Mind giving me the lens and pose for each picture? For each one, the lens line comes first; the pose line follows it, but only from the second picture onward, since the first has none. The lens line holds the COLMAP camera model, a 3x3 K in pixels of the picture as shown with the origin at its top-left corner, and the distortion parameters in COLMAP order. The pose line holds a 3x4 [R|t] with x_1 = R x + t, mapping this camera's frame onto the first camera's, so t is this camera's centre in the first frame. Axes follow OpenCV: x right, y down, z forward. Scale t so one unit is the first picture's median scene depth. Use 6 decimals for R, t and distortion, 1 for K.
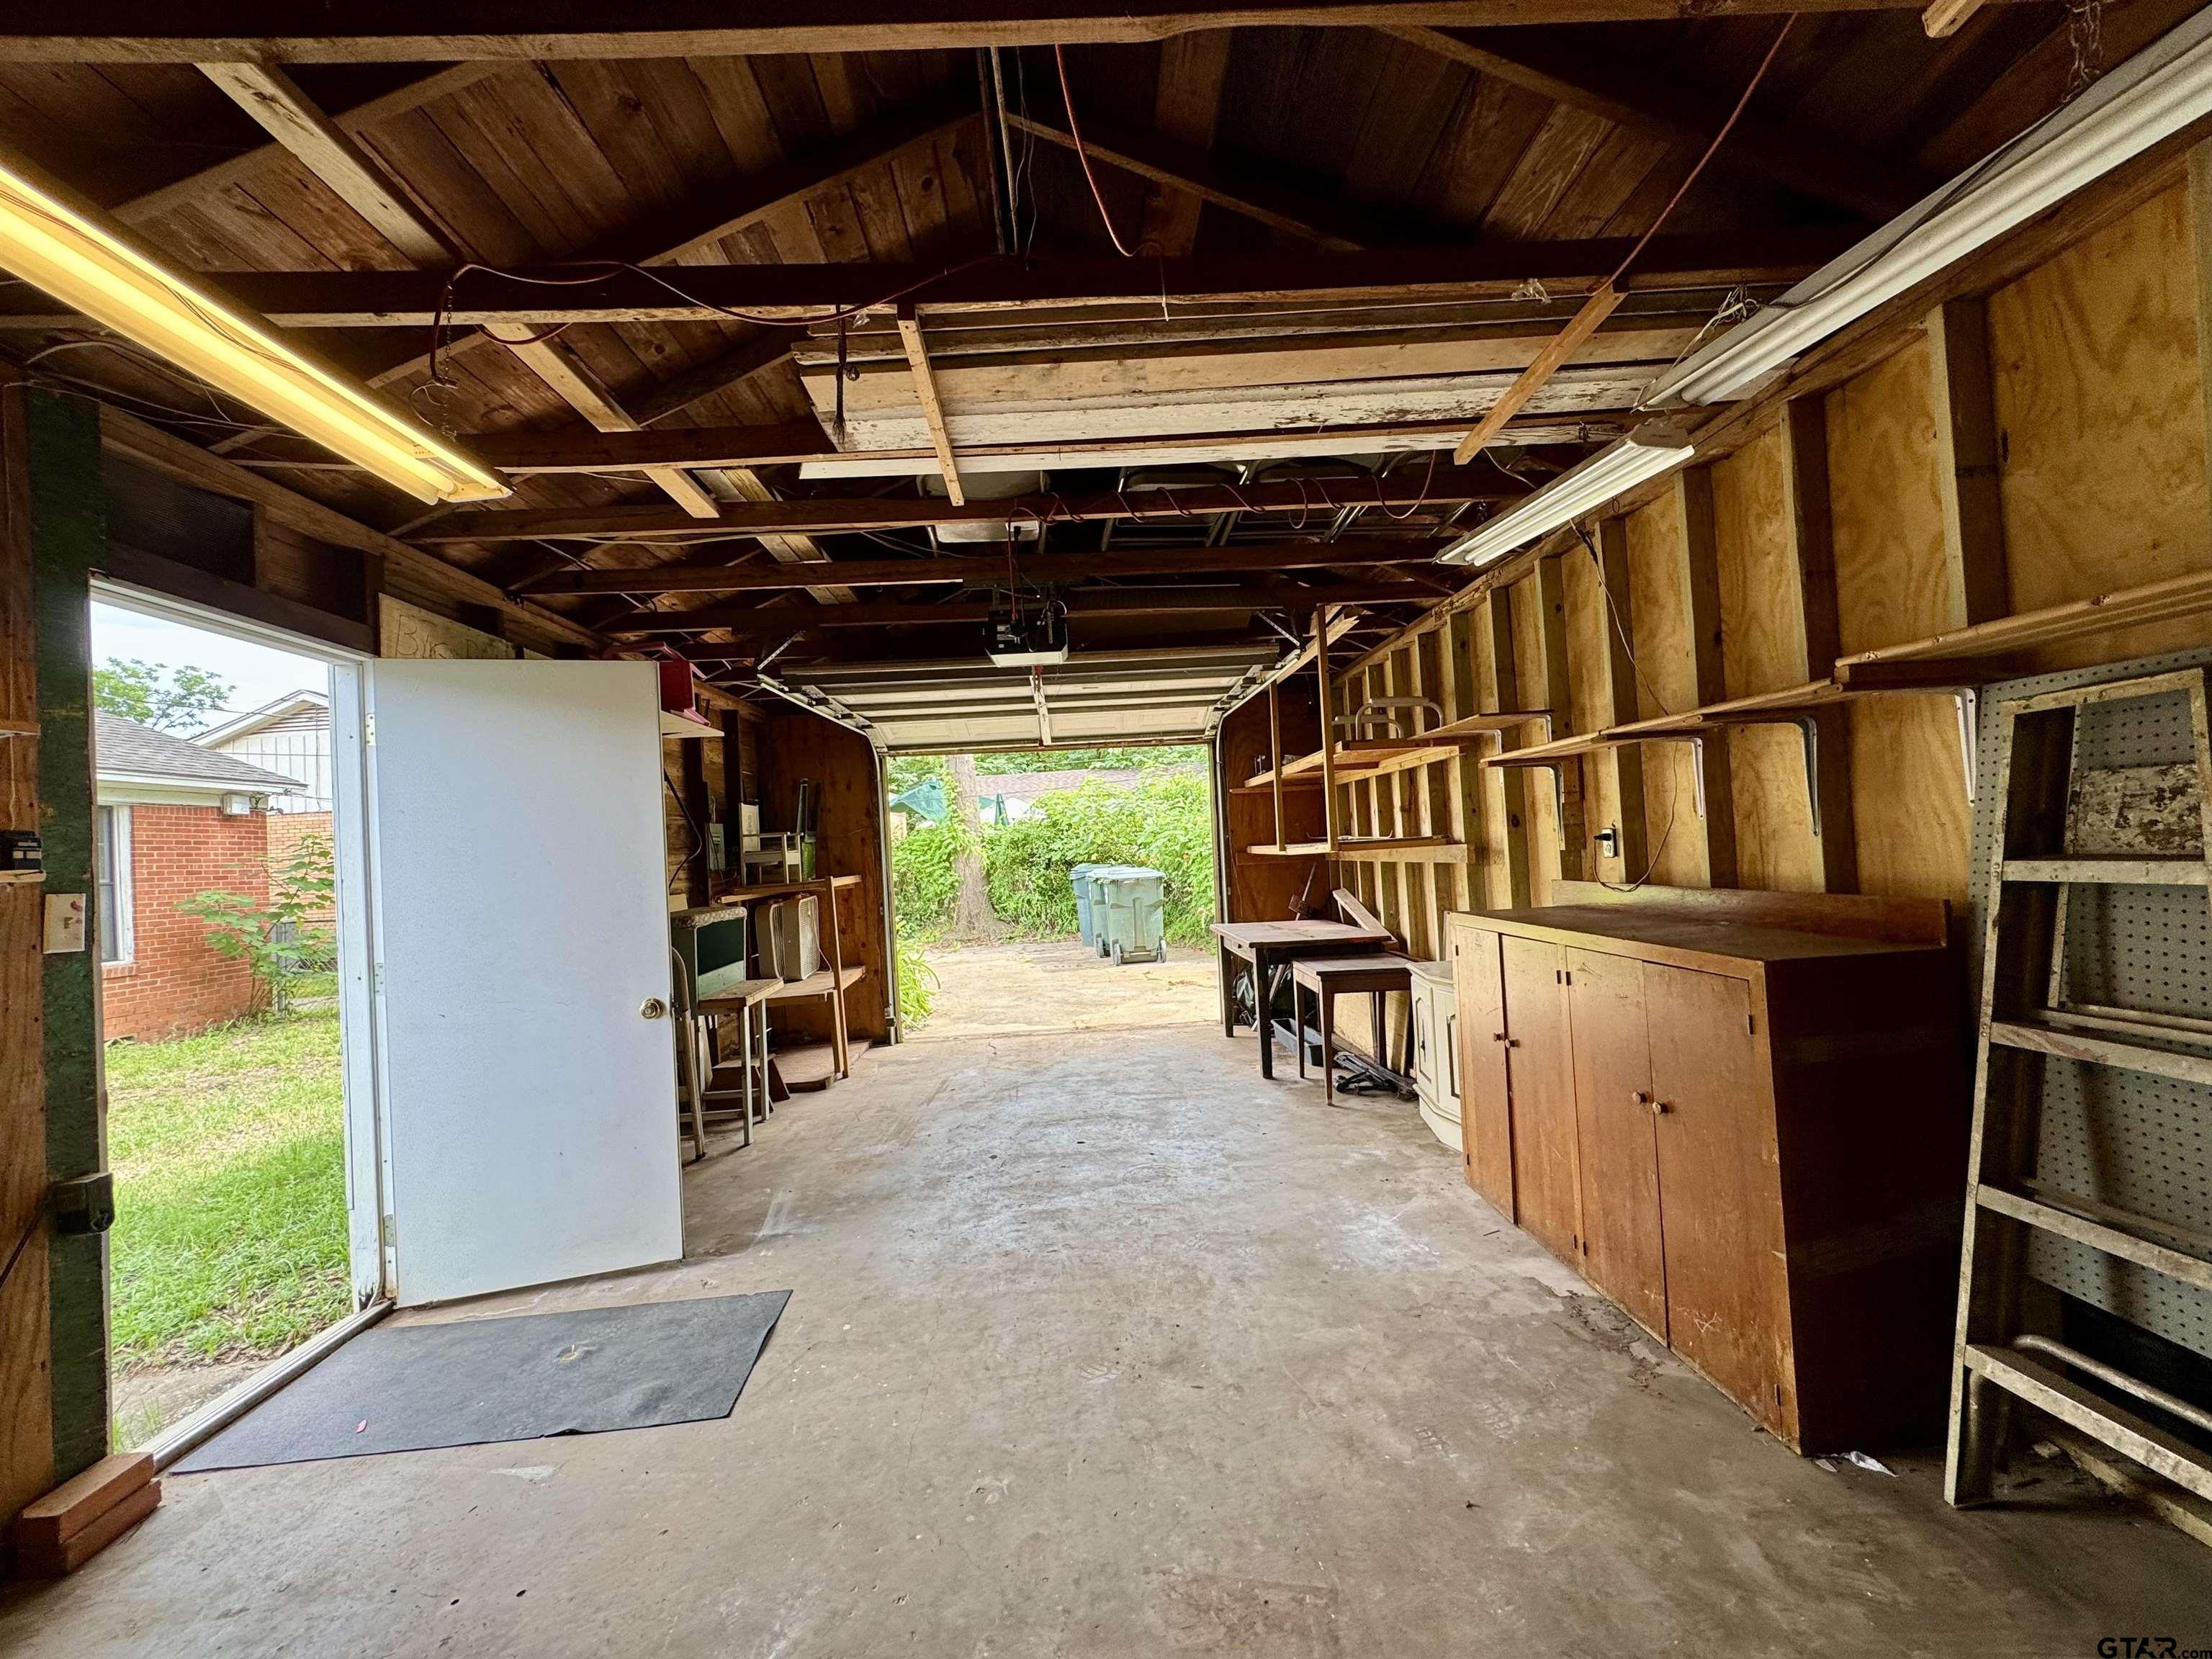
lens RADIAL K [[883.2, 0, 1096.0], [0, 883.2, 837.0], [0, 0, 1]] dist [-0.002584, -0.000109]
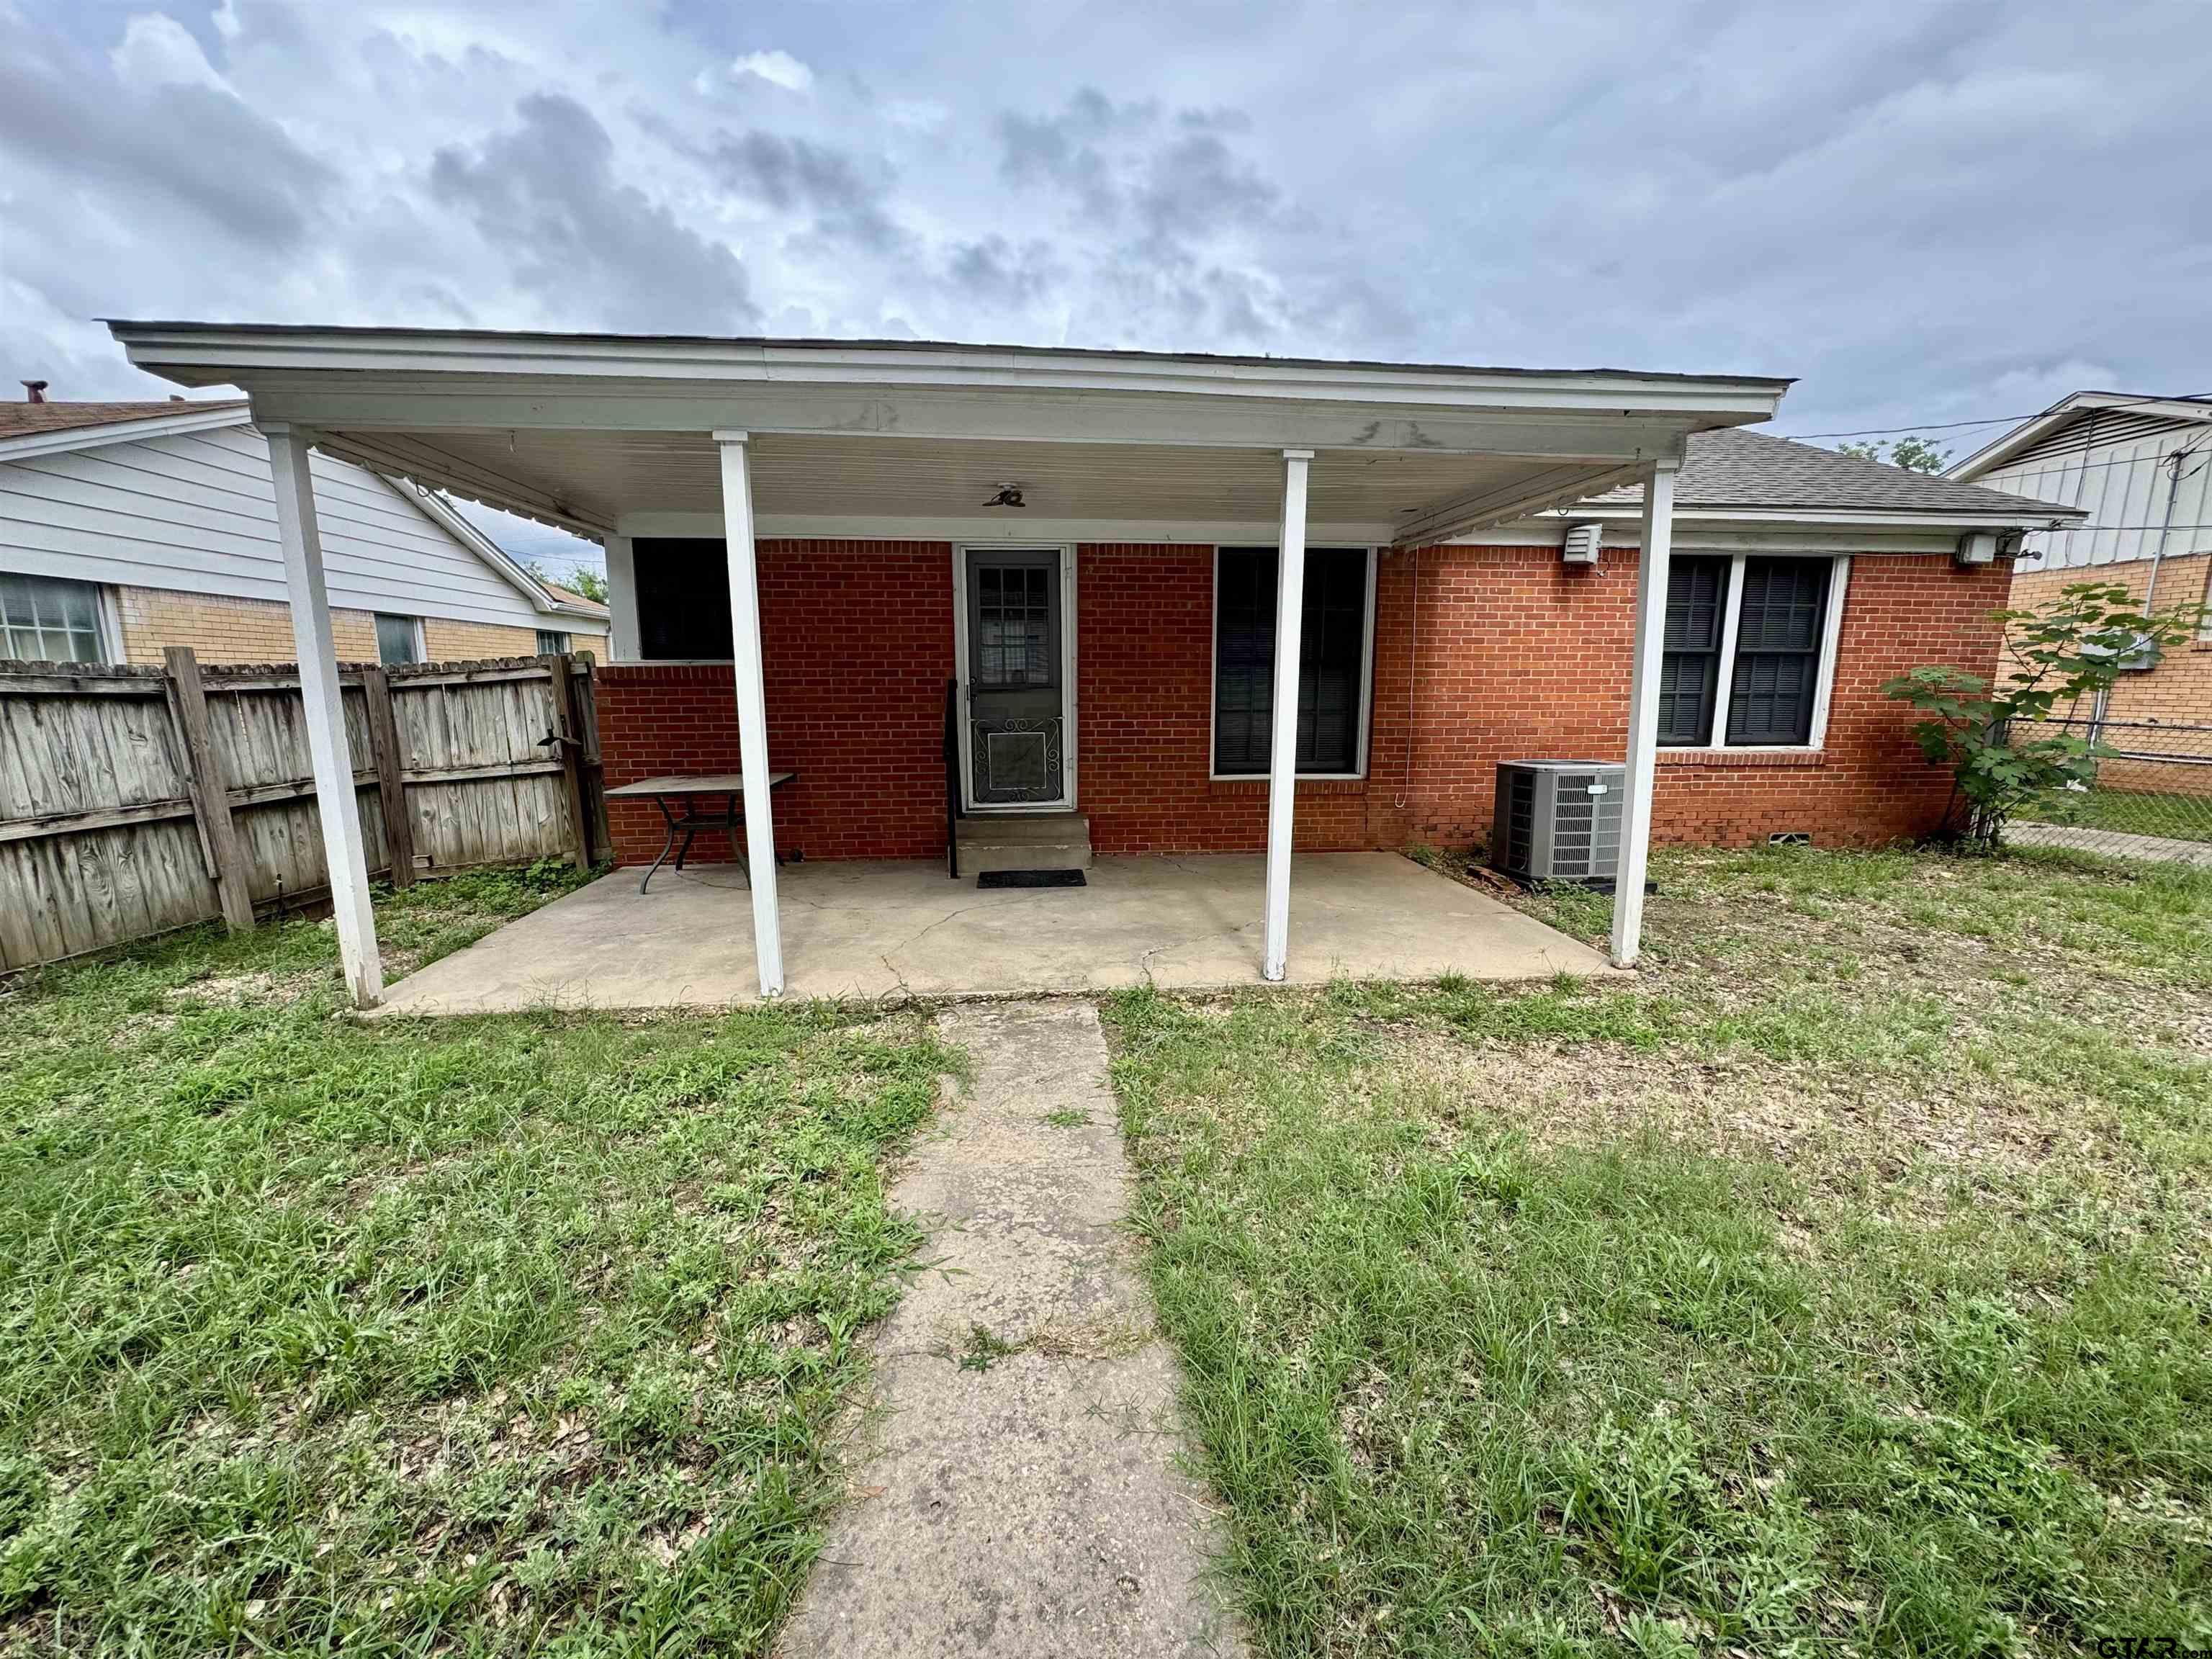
lens RADIAL K [[883.2, 0, 1114.1], [0, 883.2, 834.7], [0, 0, 1]] dist [-0.002584, -0.000109]
pose [[0.074102, 0.223299, -0.971929, -0.305685], [0.011802, 0.974344, 0.224754, 0.024377], [0.997181, -0.028126, 0.069566, 0.263272]]
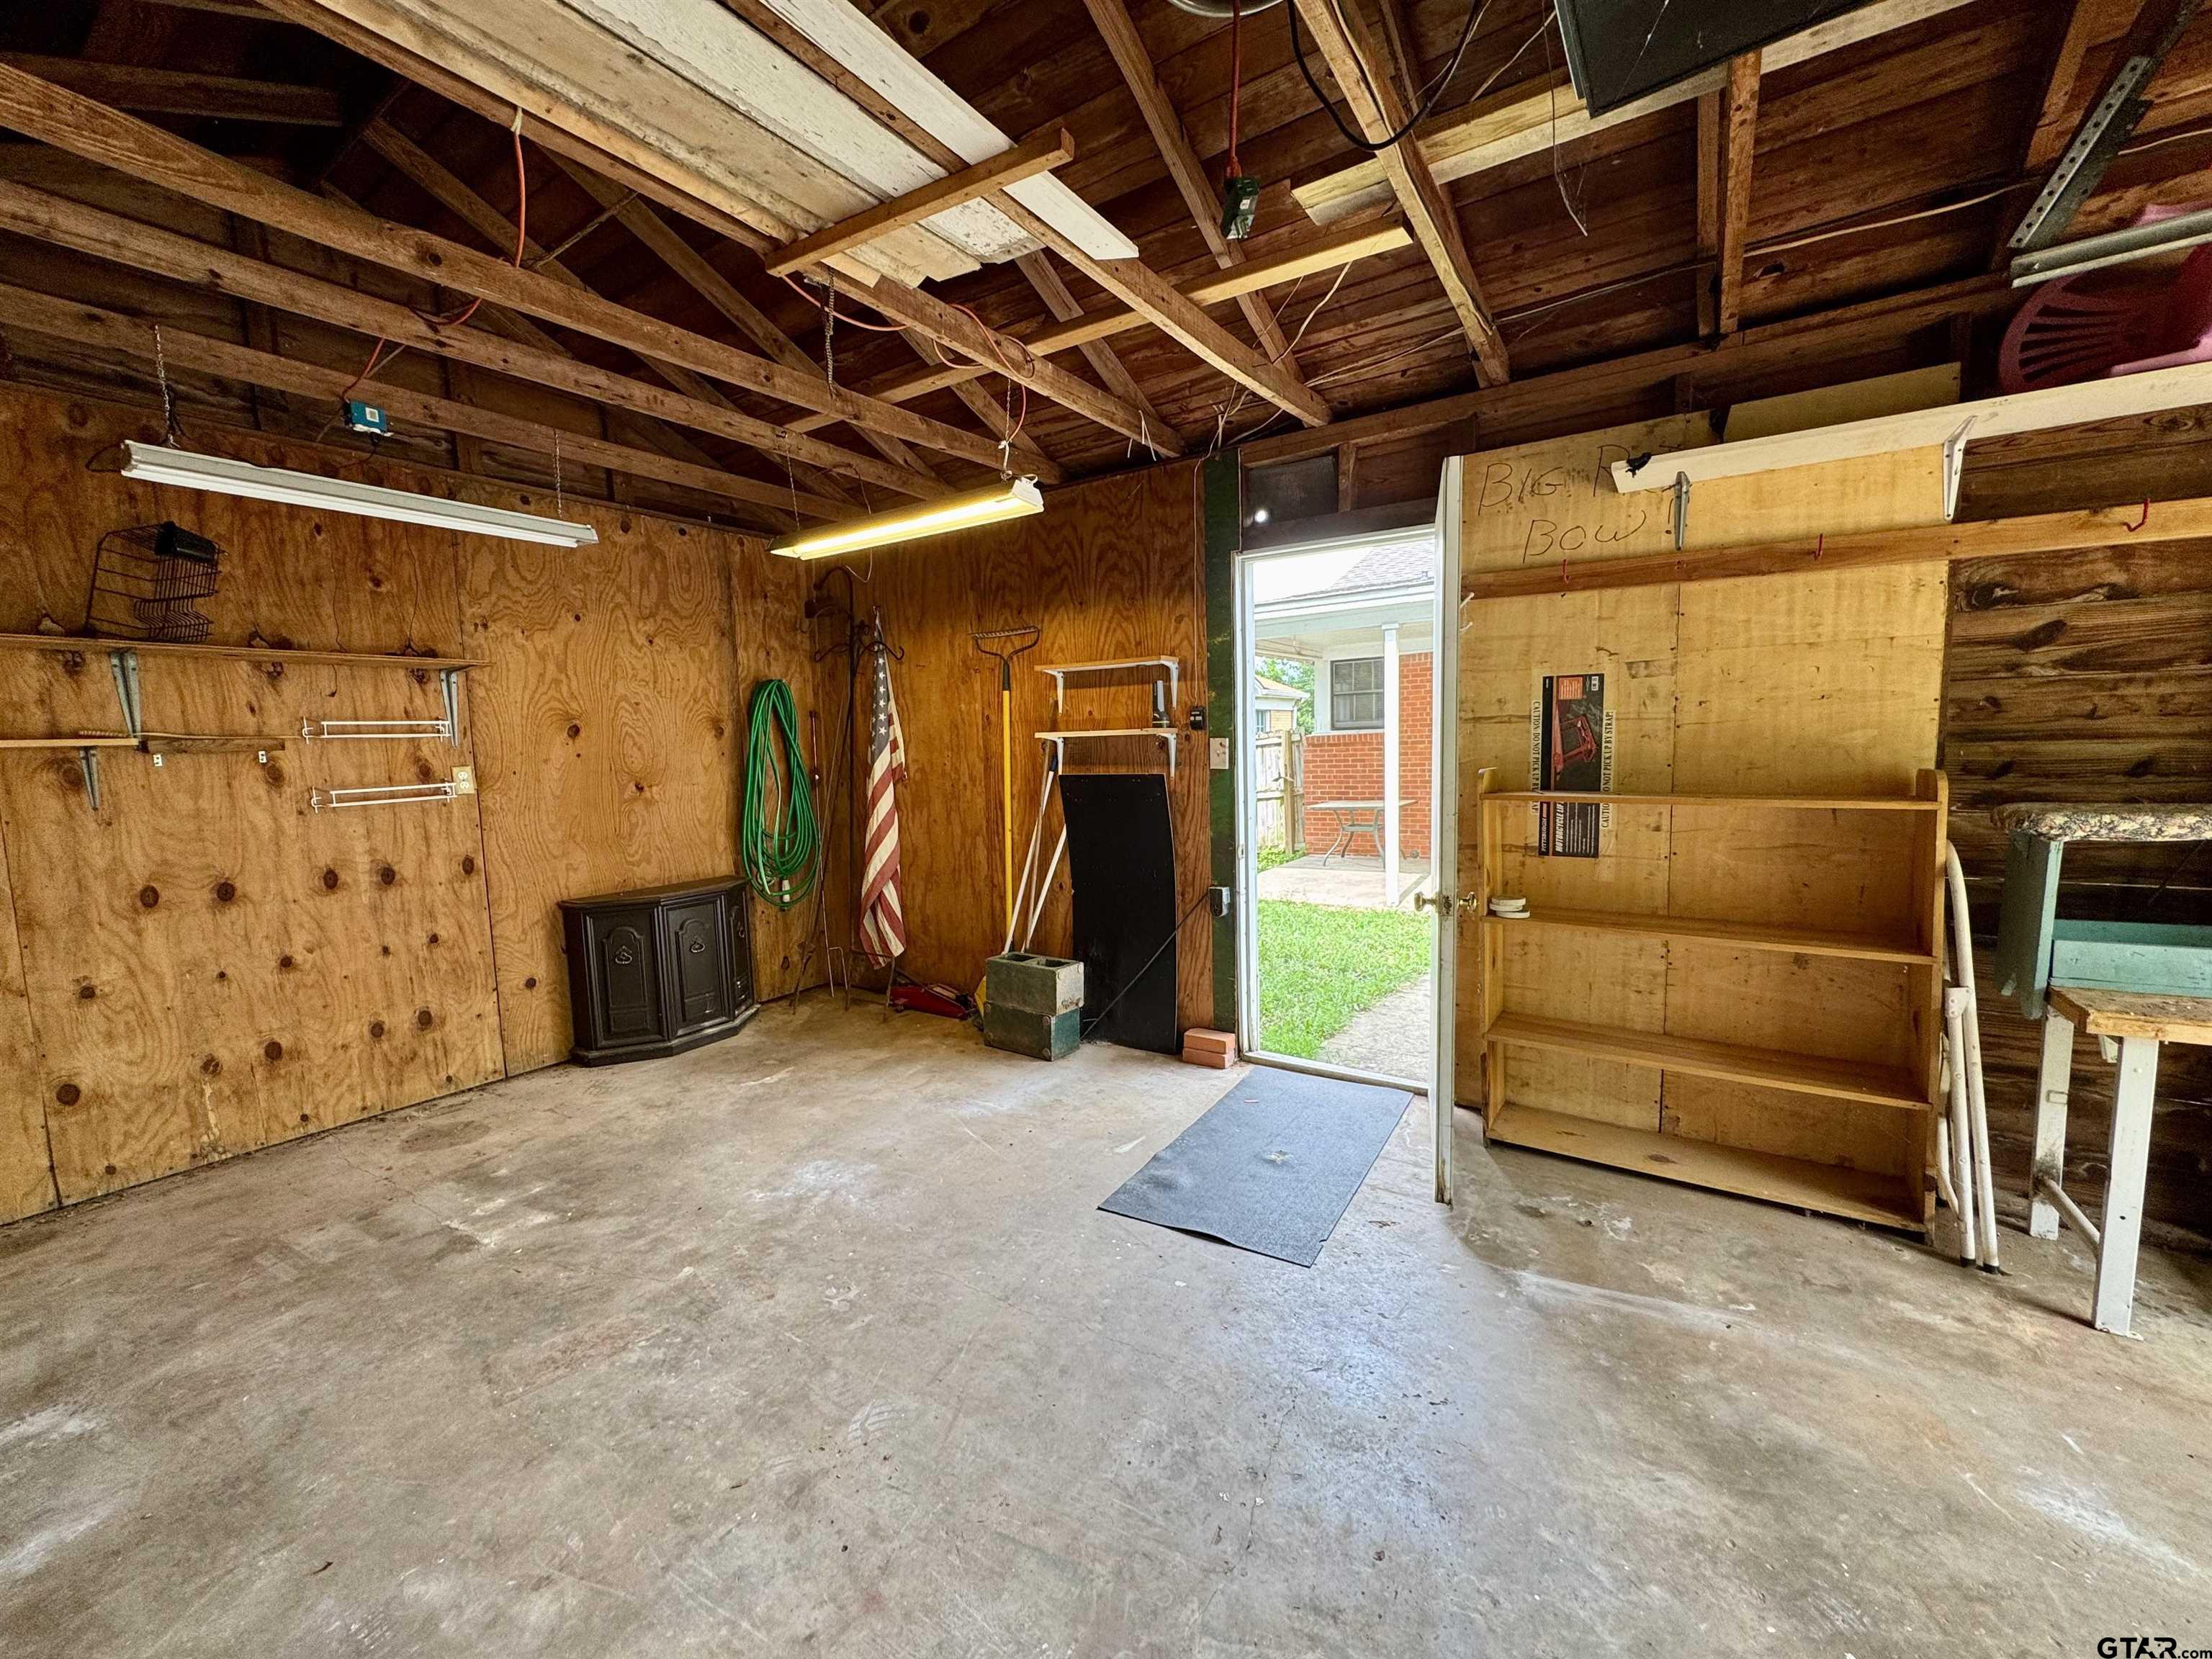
lens RADIAL K [[883.2, 0, 1100.1], [0, 883.2, 830.8], [0, 0, 1]] dist [-0.002584, -0.000109]
pose [[-0.584309, 0.146332, -0.798229, 0.105715], [0.073703, 0.989113, 0.127374, 0.000445], [0.808178, 0.015594, -0.588732, 0.392633]]
